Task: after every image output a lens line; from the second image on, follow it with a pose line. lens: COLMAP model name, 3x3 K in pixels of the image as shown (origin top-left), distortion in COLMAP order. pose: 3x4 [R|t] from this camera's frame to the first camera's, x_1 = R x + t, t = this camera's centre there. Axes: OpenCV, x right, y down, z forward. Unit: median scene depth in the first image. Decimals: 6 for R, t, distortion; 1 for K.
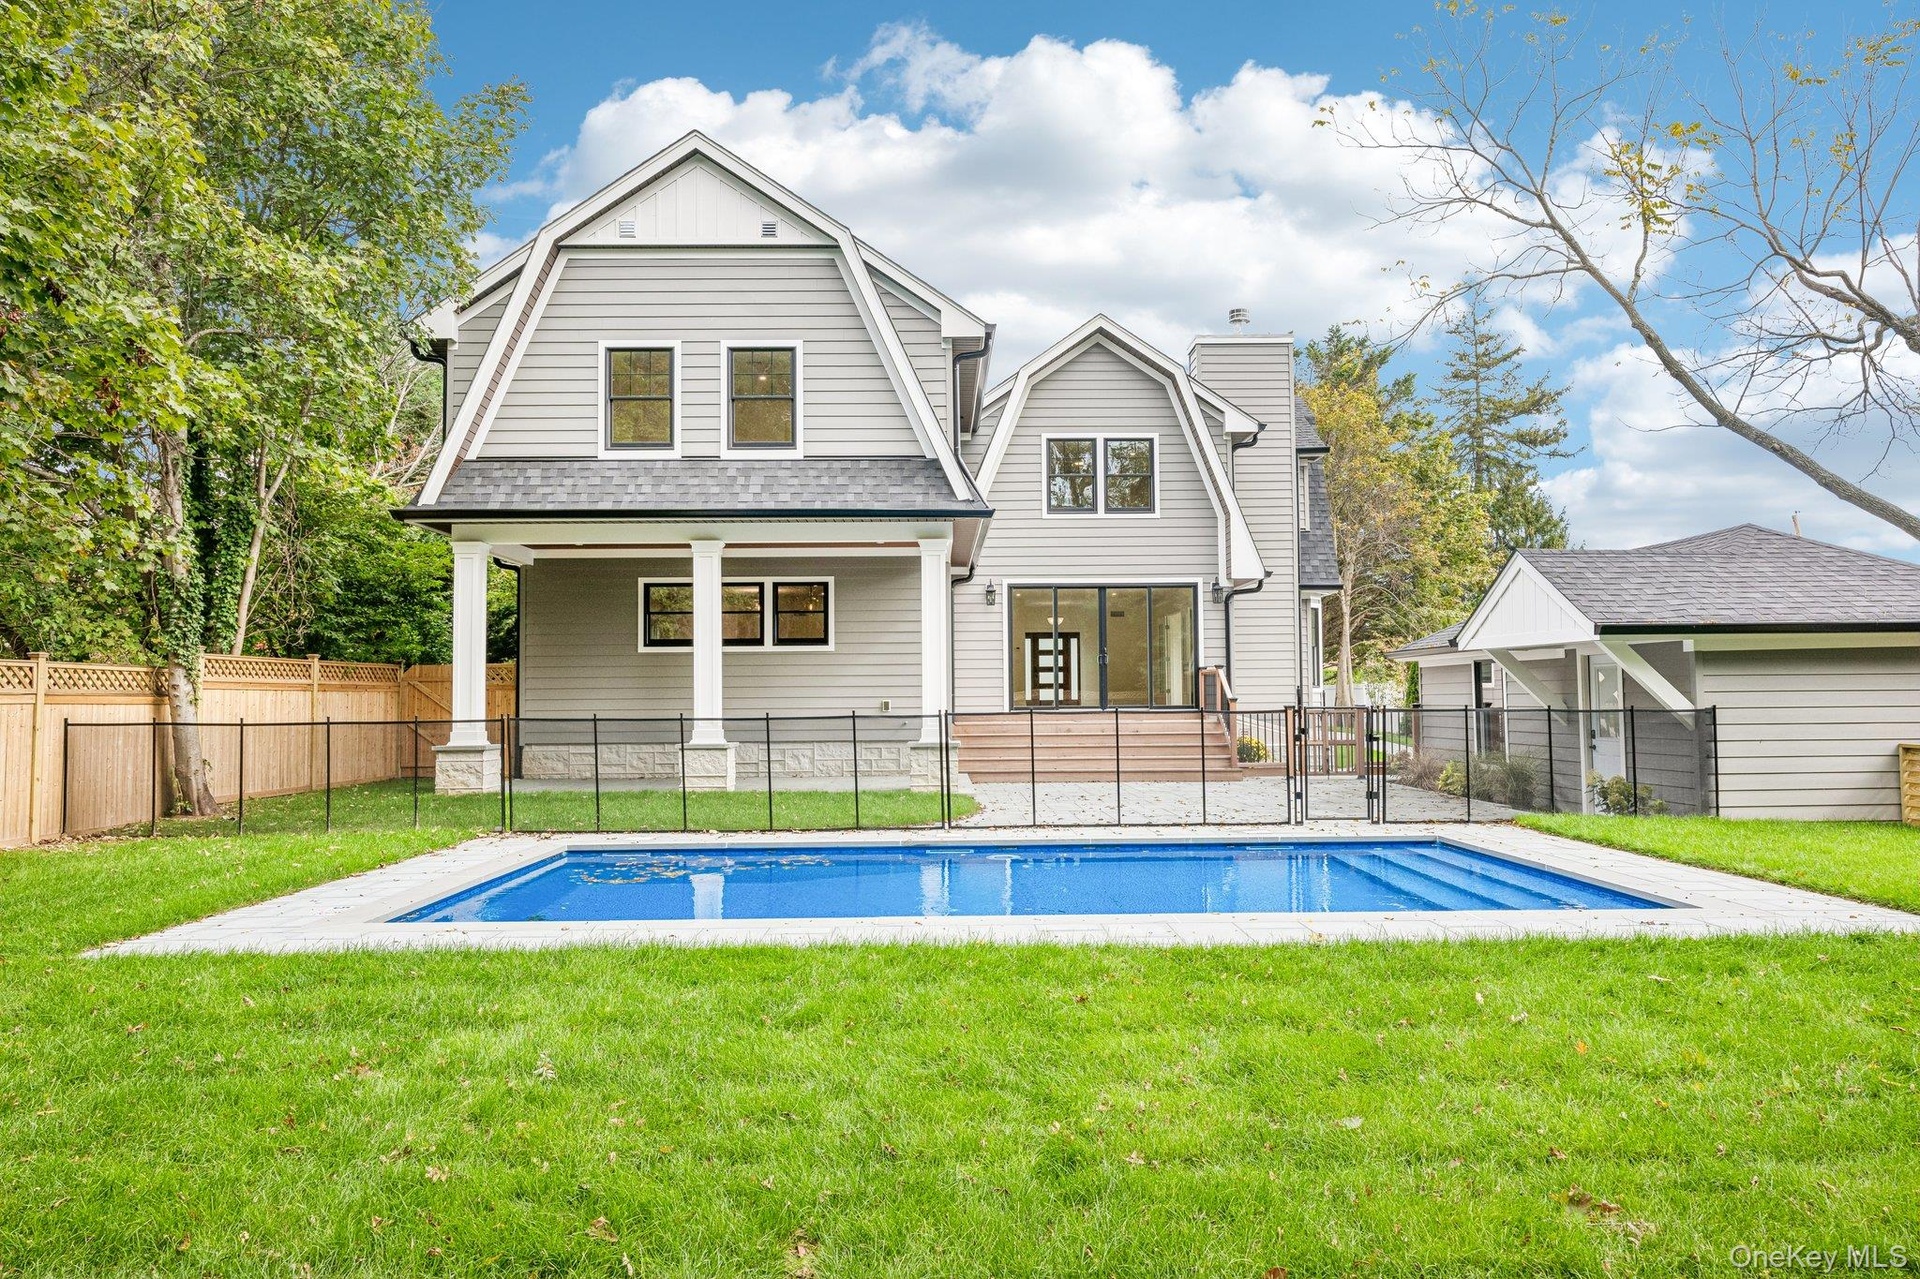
lens RADIAL K [[1164.8, 0, 960.1], [0, 1164.8, 636.0], [0, 0, 1]] dist [-0.003364, 0.000017]
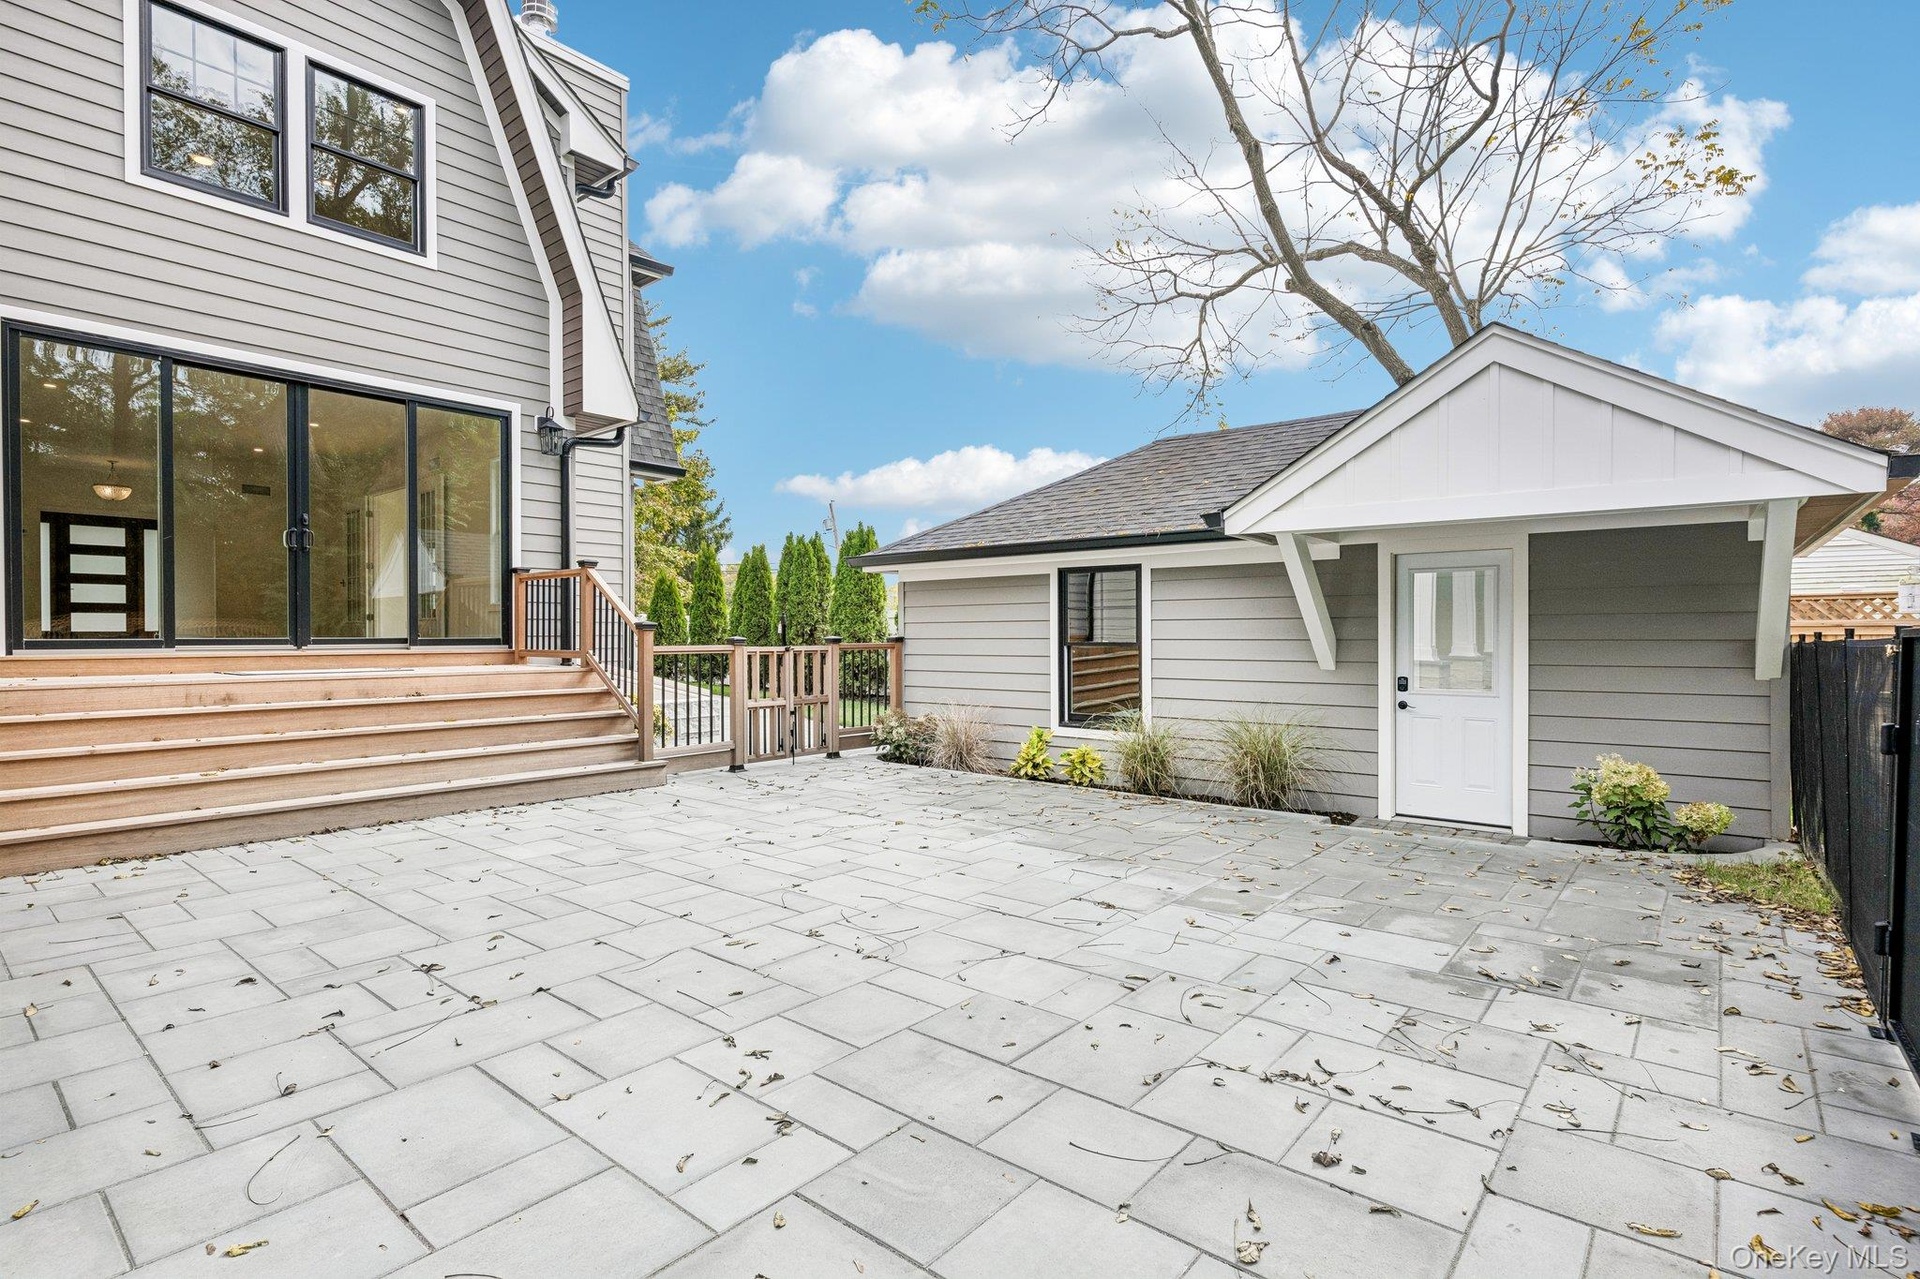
lens RADIAL K [[918.1, 0, 958.3], [0, 918.1, 644.2], [0, 0, 1]] dist [0.001292, 0.000237]
pose [[0.655763, -0.000751, 0.754967, 0.015703], [-0.044470, 0.998225, 0.039619, 0.030136], [-0.753656, -0.059554, 0.654565, 0.473762]]
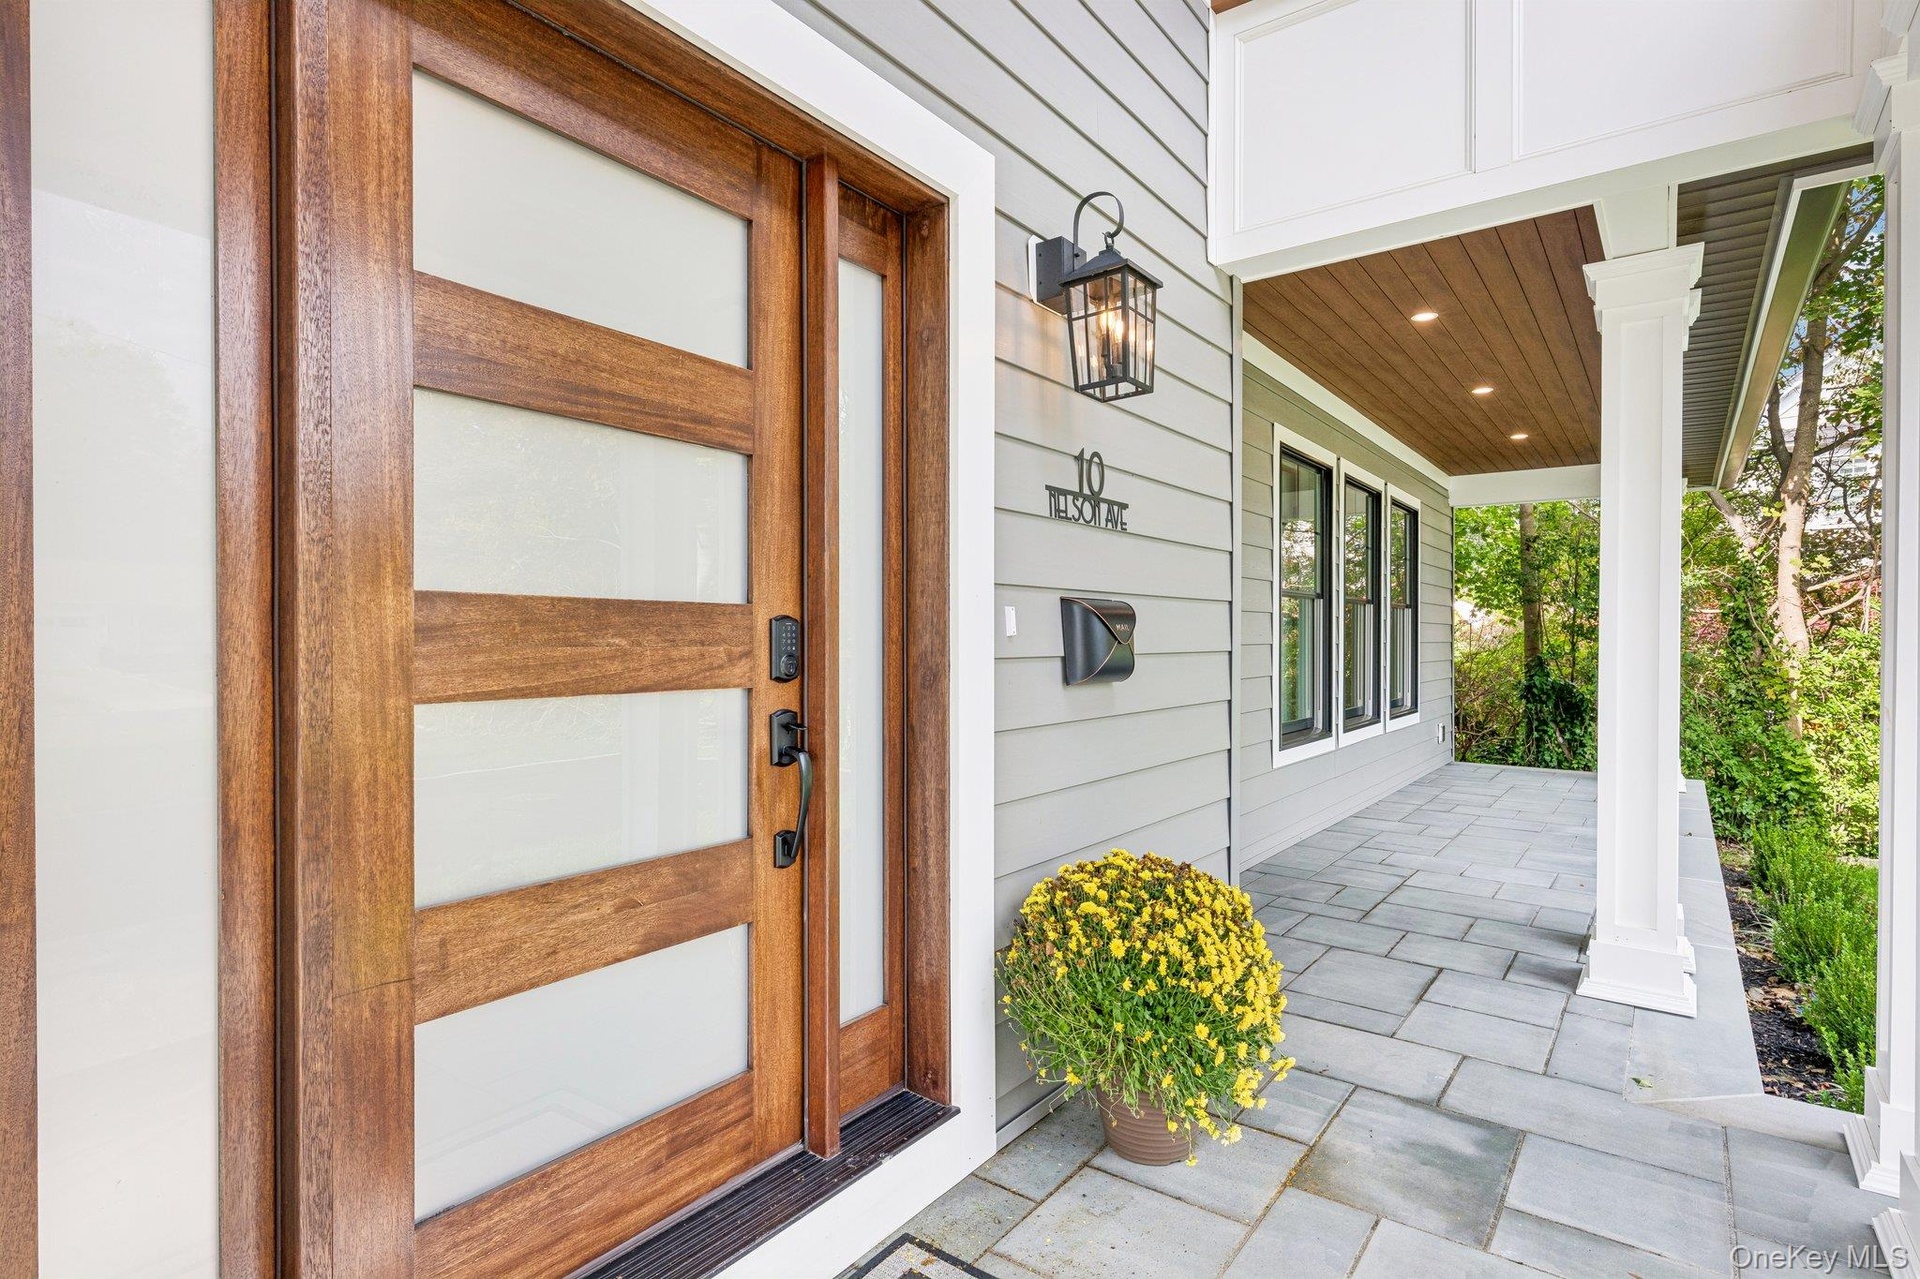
lens RADIAL K [[988.0, 0, 958.9], [0, 988.0, 631.2], [0, 0, 1]] dist [-0.001583, -0.000176]
pose [[0.603296, 0.007633, 0.797481, 0.060514], [-0.049994, 0.998349, 0.028265, 0.032266], [-0.795949, -0.056922, 0.602682, 1.211374]]
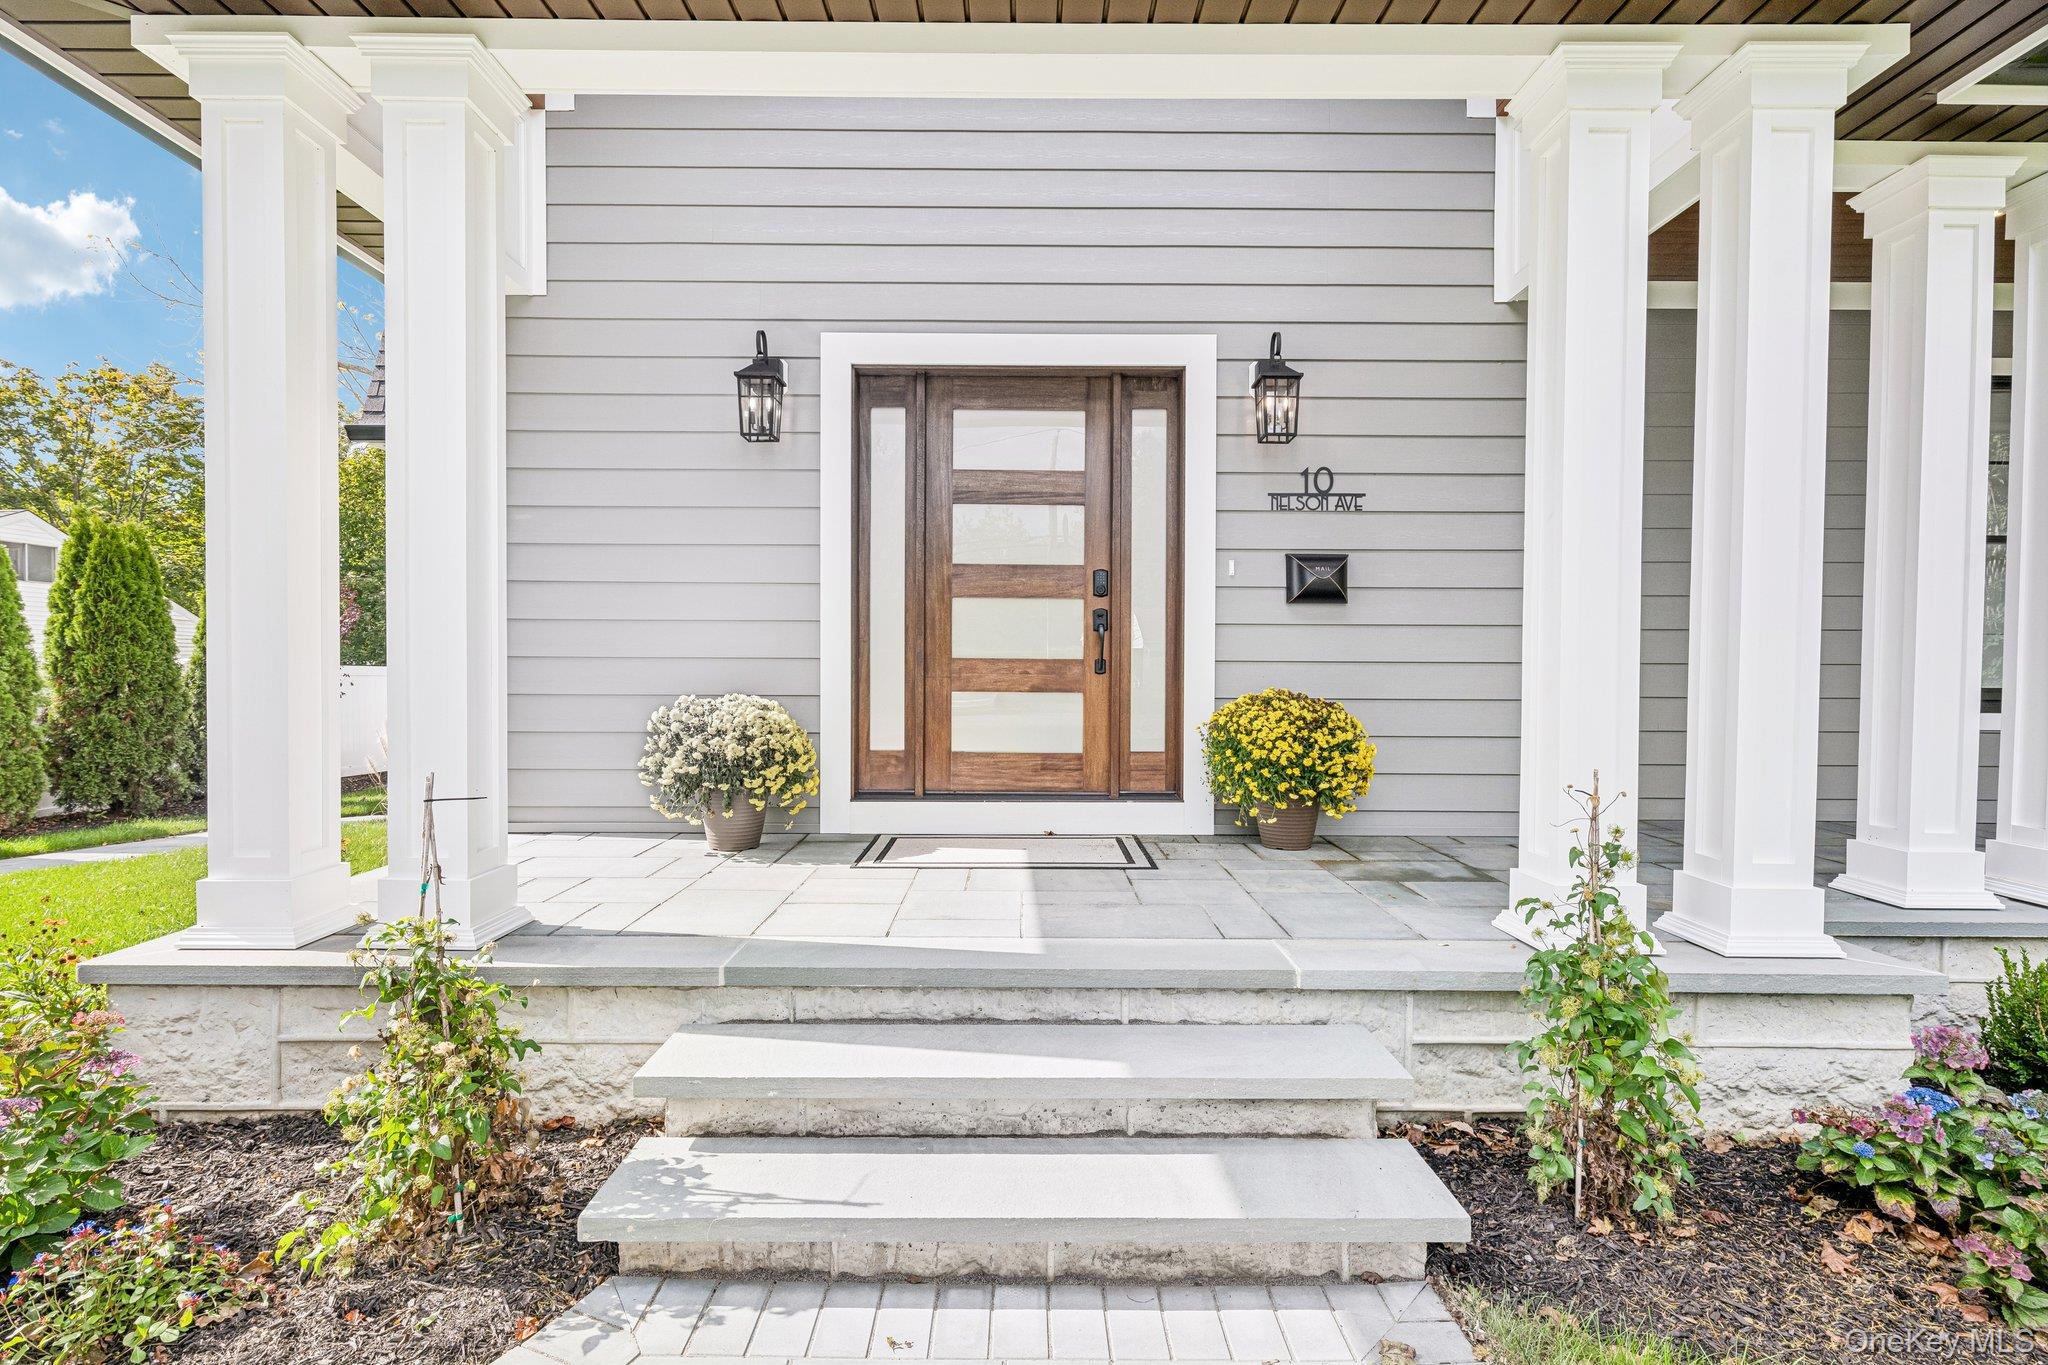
lens RADIAL K [[1041.8, 0, 1028.2], [0, 1041.8, 686.7], [0, 0, 1]] dist [0.002022, 0.000079]
pose [[0.999735, 0.008626, -0.021326, 0.105828], [-0.007051, 0.997318, 0.072847, 0.042010], [0.021898, -0.072678, 0.997115, 1.067809]]
